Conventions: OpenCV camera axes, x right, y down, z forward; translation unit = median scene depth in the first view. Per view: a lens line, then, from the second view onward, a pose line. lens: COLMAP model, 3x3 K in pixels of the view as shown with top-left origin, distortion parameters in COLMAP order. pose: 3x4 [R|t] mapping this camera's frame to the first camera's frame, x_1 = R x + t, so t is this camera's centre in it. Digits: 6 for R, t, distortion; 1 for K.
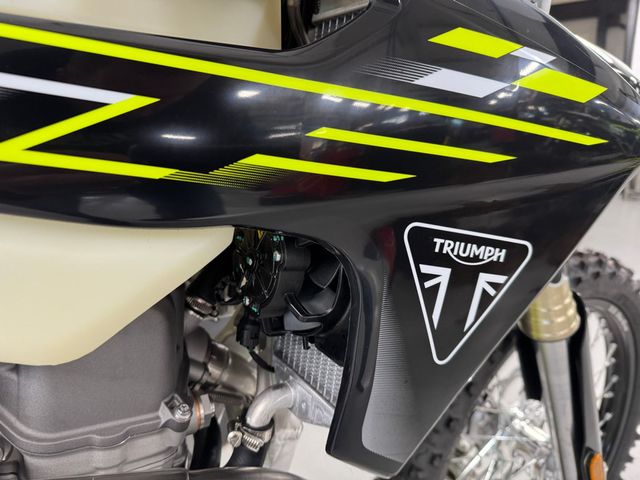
lens RADIAL K [[459.1, 0, 319.8], [0, 459.1, 240.7], [0, 0, 1]] dist [0.006233, 0.002247]
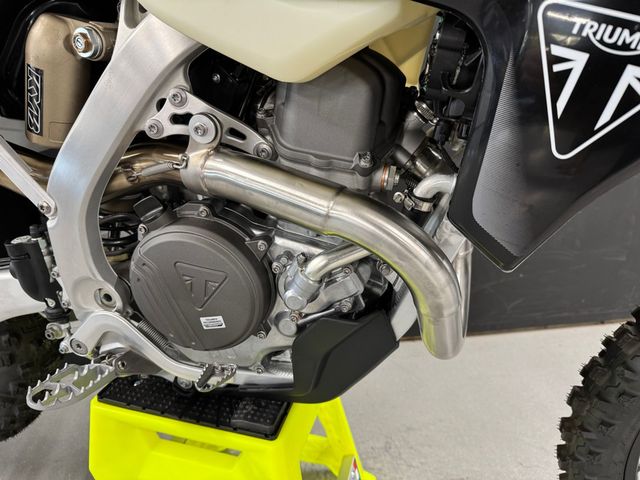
lens RADIAL K [[459.1, 0, 319.6], [0, 459.1, 239.7], [0, 0, 1]] dist [0.006233, 0.002247]
pose [[0.709877, 0.319312, -0.627785, 0.618565], [-0.178923, 0.943844, 0.277750, 0.262620], [0.681220, -0.084843, 0.727146, -0.145888]]
